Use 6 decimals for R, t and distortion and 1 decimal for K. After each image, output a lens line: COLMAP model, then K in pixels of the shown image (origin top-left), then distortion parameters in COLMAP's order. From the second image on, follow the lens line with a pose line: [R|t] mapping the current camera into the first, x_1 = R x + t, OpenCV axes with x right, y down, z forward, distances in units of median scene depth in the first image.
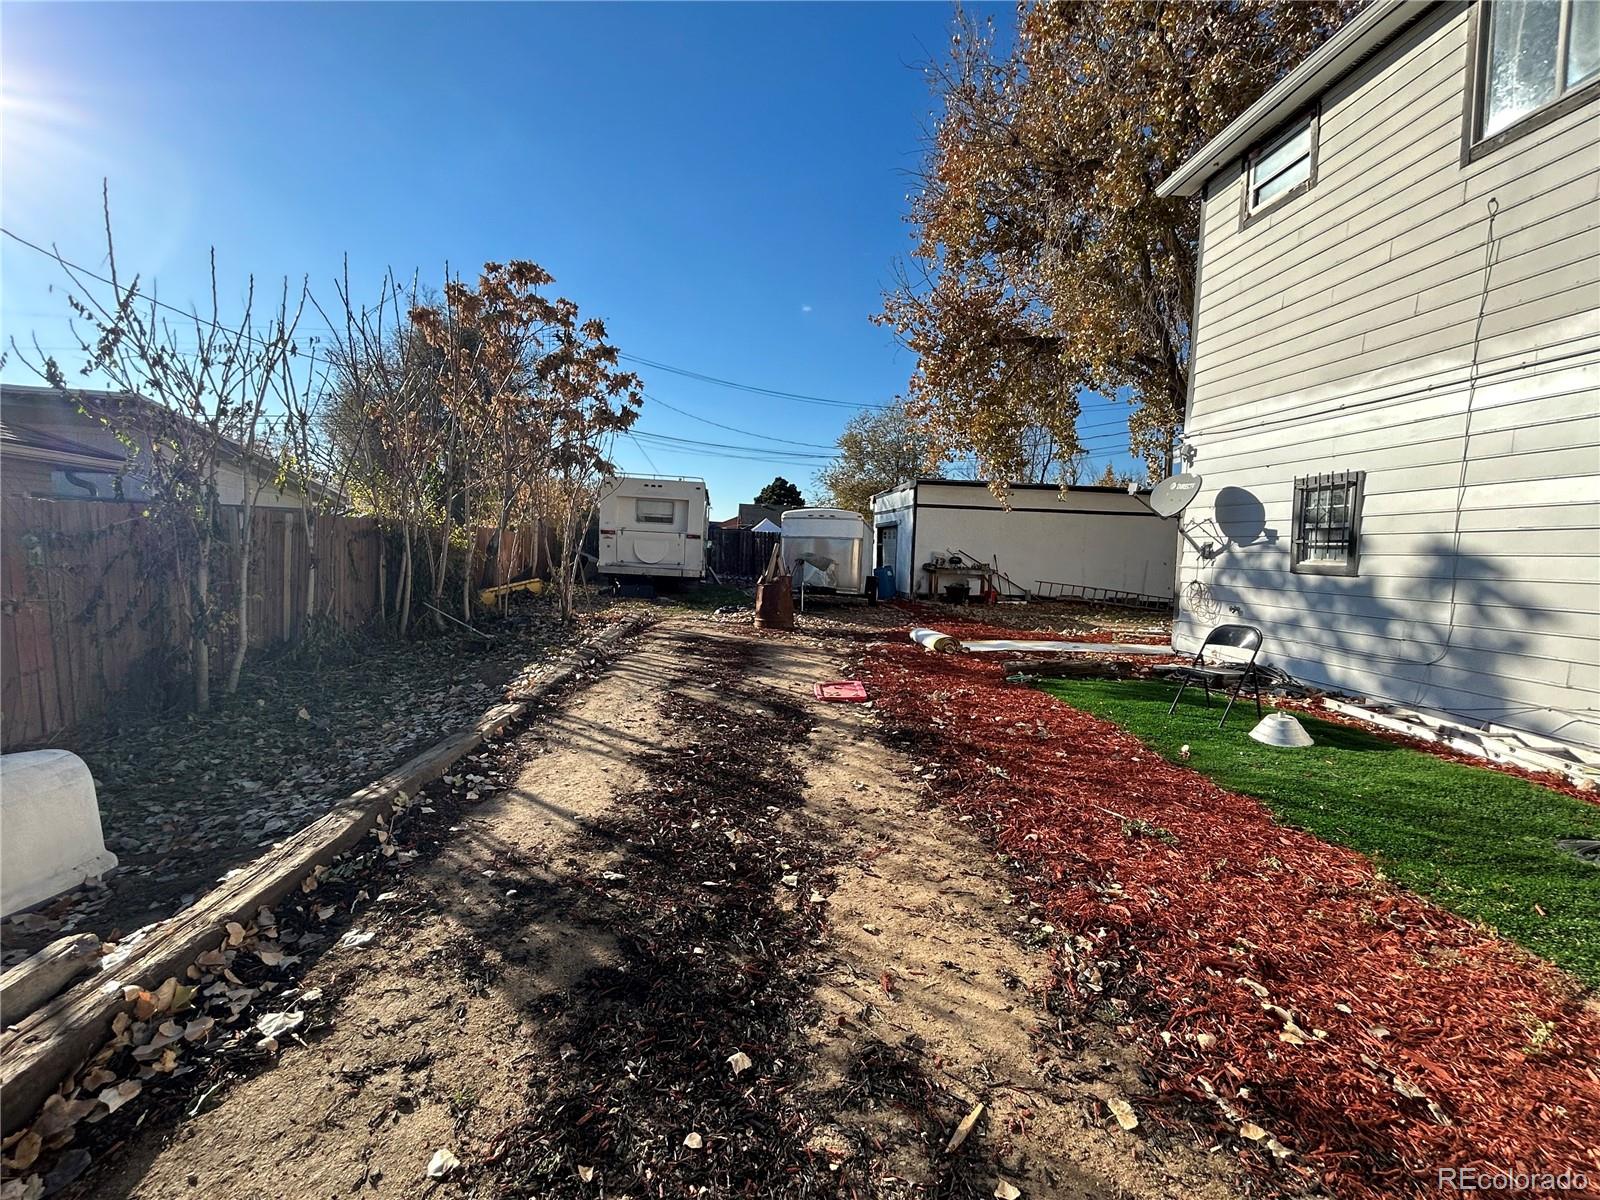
lens RADIAL K [[692.2, 0, 800.0], [0, 692.2, 600.0], [0, 0, 1]] dist [0.000109, -0.000011]
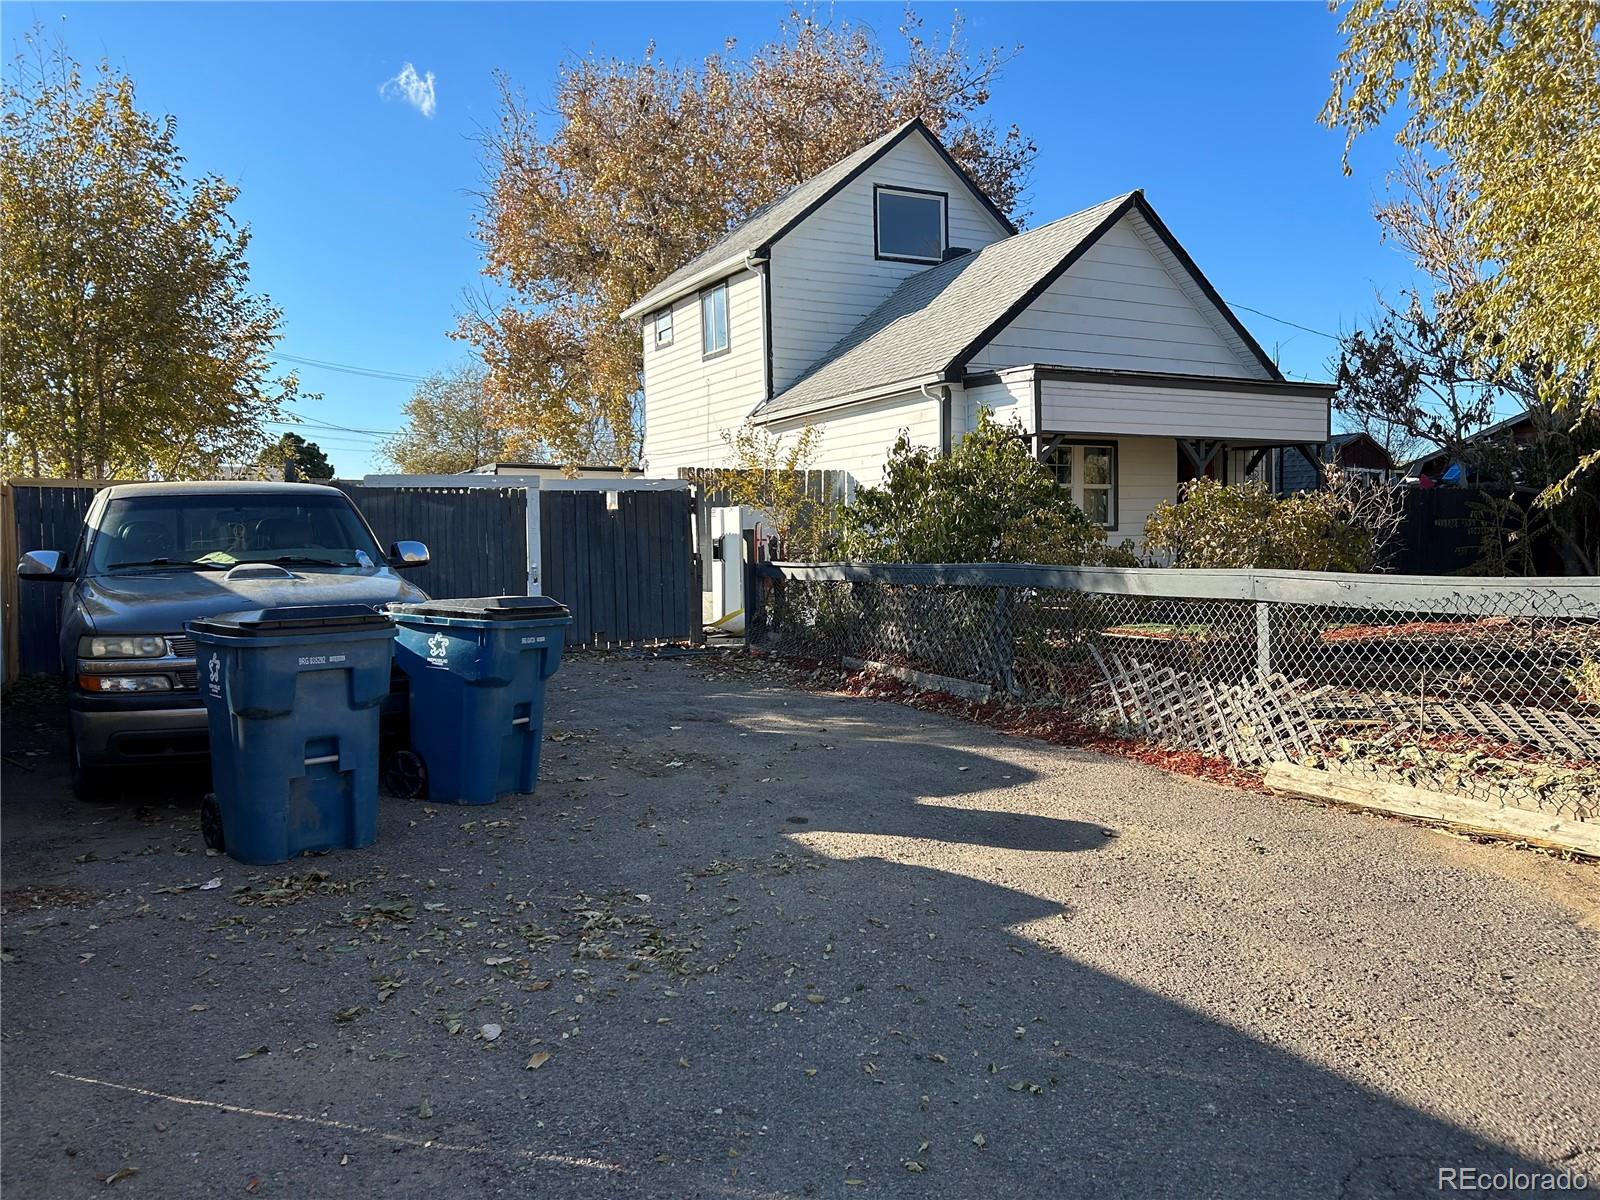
lens RADIAL K [[1172.4, 0, 800.0], [0, 1172.4, 600.0], [0, 0, 1]] dist [0.002518, -0.000816]
pose [[0.919651, -0.044015, 0.390263, -0.306115], [0.053384, 0.998487, -0.013187, 0.228067], [-0.389092, 0.032961, 0.920609, -2.212649]]
